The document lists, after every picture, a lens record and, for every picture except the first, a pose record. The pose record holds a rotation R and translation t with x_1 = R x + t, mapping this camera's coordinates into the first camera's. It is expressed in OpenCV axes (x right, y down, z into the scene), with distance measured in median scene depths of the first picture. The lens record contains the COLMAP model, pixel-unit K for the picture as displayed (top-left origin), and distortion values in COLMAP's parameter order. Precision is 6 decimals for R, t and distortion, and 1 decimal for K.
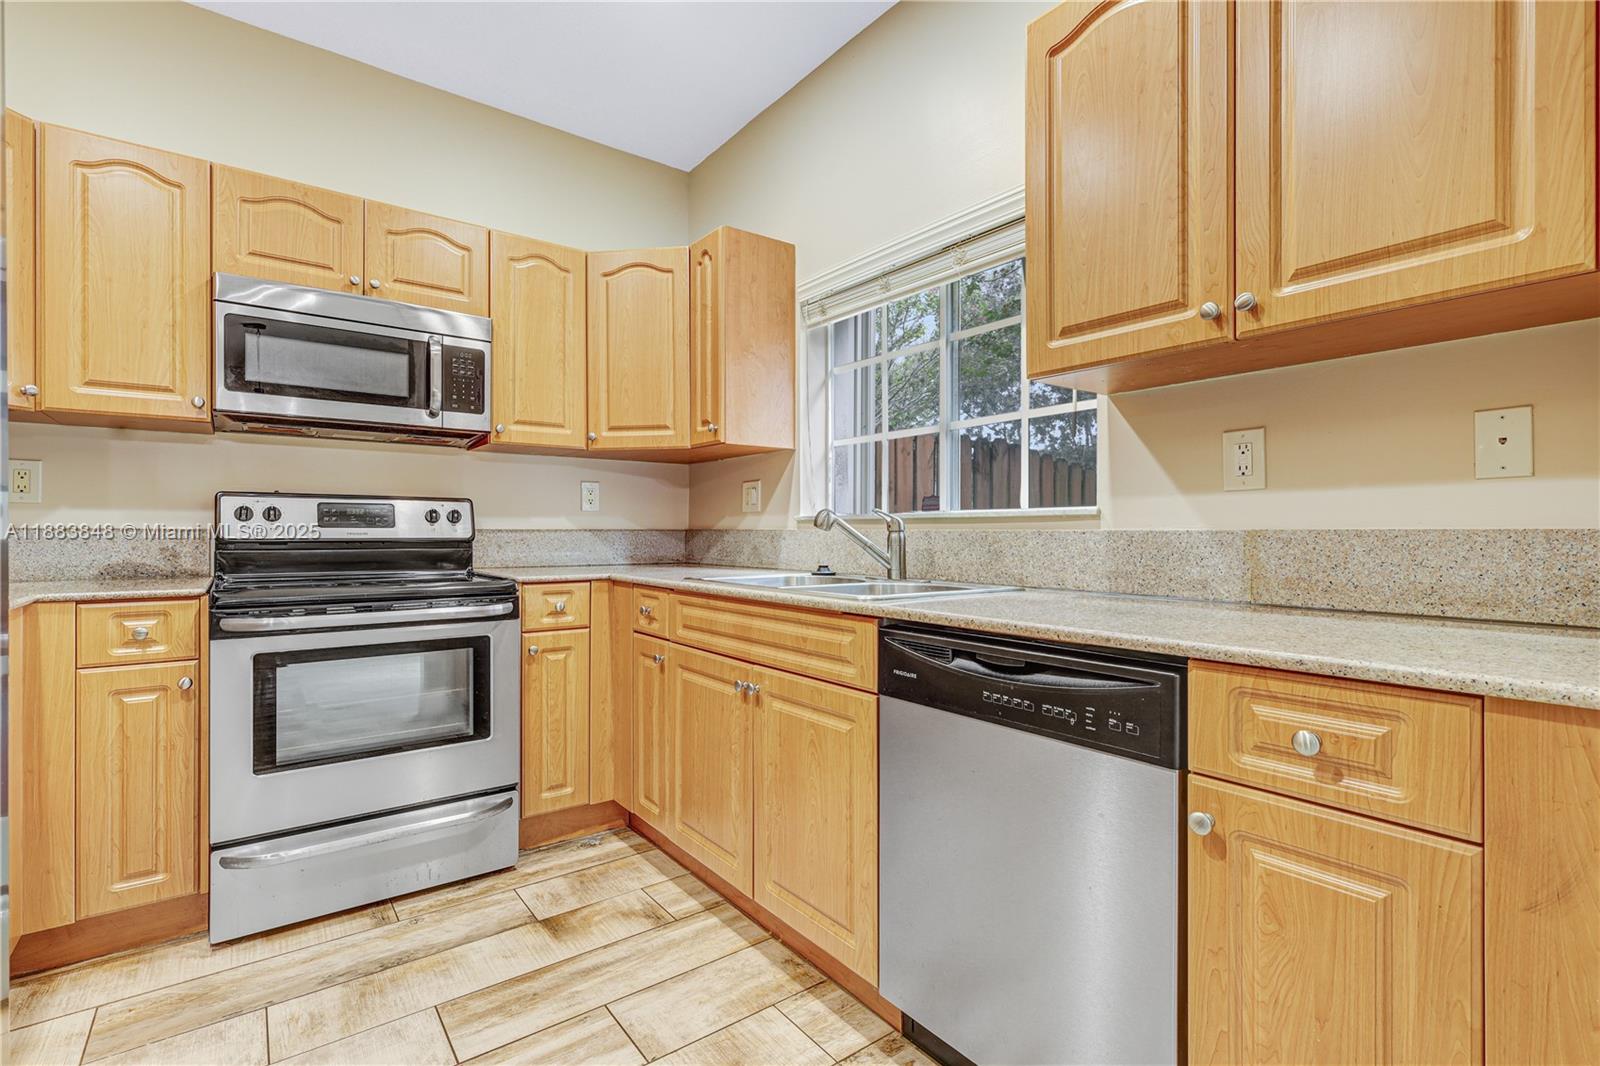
lens RADIAL K [[743.6, 0, 800.0], [0, 743.6, 530.1], [0, 0, 1]] dist [-0.000184, 0.000841]
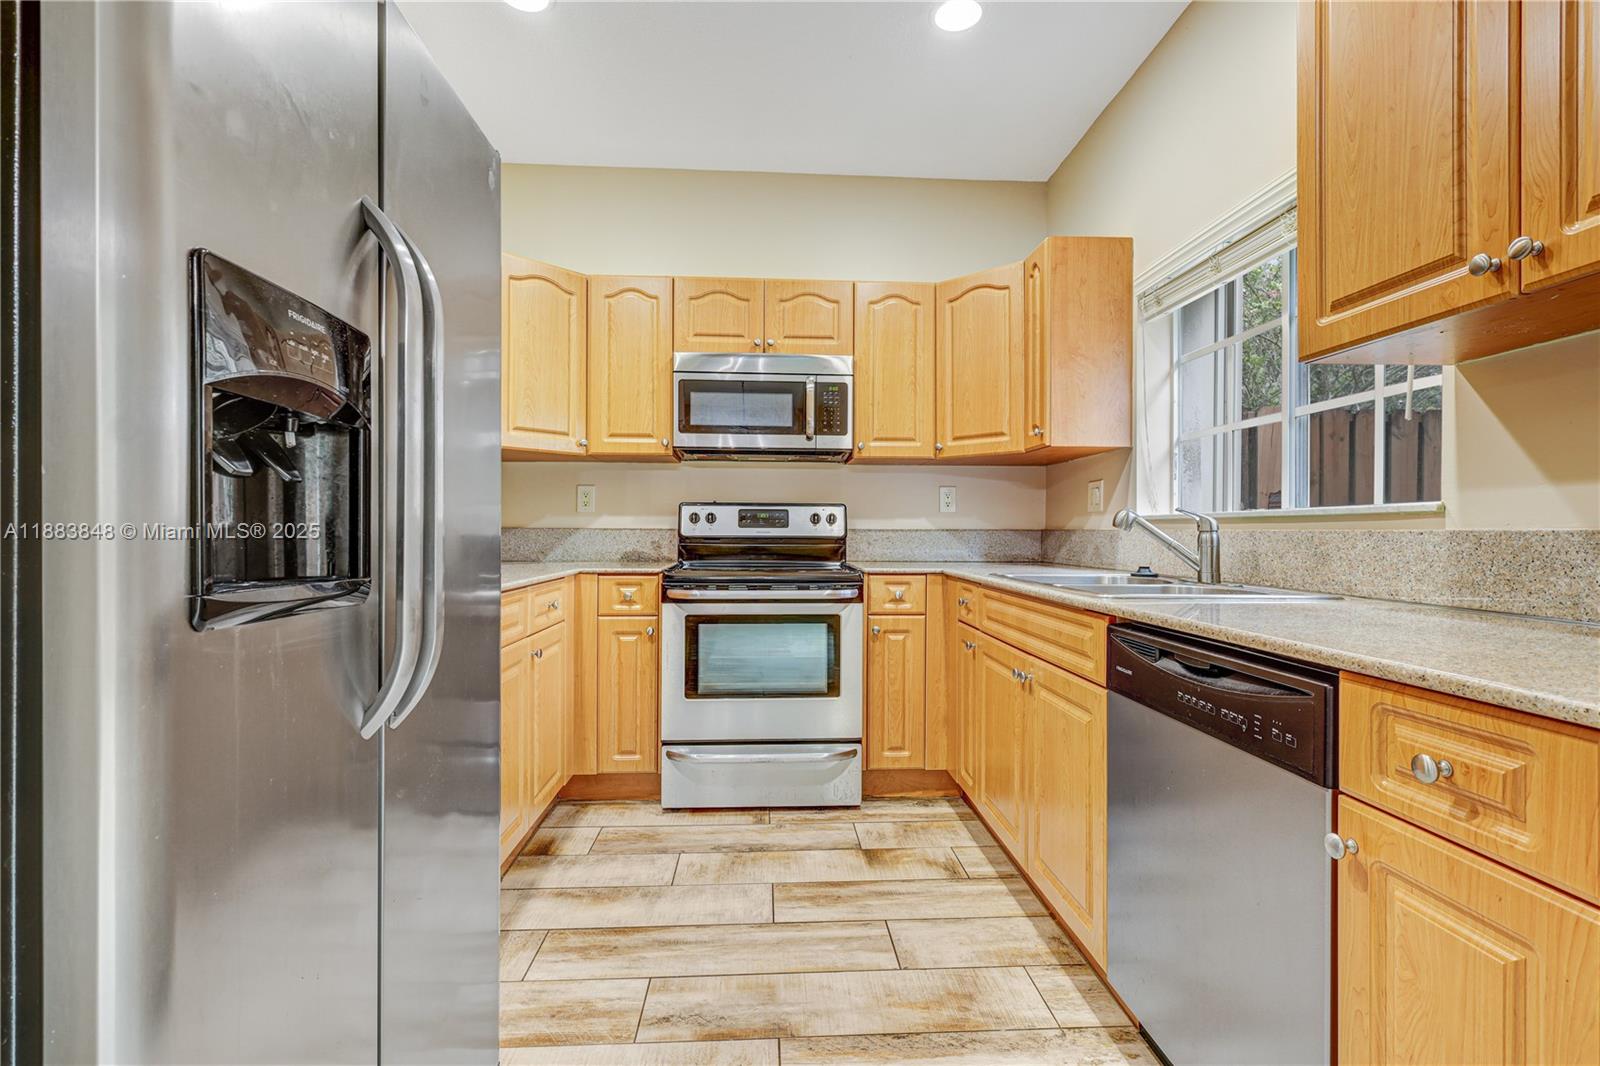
lens RADIAL K [[743.6, 0, 798.1], [0, 743.6, 530.1], [0, 0, 1]] dist [-0.000184, 0.000841]
pose [[0.826603, 0.001161, -0.562785, 0.267595], [-0.001496, 0.999999, -0.000135, 0.001131], [0.562784, 0.000954, 0.826603, -0.075783]]
